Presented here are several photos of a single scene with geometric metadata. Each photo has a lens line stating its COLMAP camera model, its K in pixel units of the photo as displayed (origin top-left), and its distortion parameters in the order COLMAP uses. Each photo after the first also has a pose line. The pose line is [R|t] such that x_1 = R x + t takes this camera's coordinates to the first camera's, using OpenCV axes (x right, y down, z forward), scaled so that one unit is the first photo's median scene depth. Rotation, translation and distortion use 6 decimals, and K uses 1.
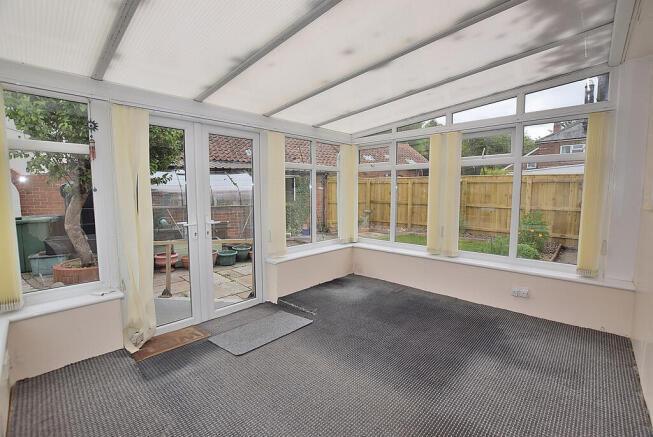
lens RADIAL K [[289.5, 0, 325.8], [0, 289.5, 216.7], [0, 0, 1]] dist [-0.024110, 0.000149]
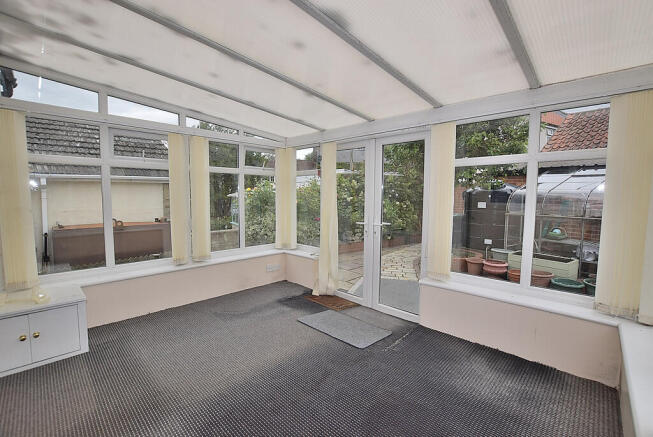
lens RADIAL K [[289.5, 0, 325.0], [0, 289.5, 218.9], [0, 0, 1]] dist [-0.024110, 0.000149]
pose [[-0.013614, 0.077604, -0.996891, 0.756011], [-0.097505, 0.992129, 0.078565, -0.065056], [0.995142, 0.098272, -0.005940, 0.859090]]
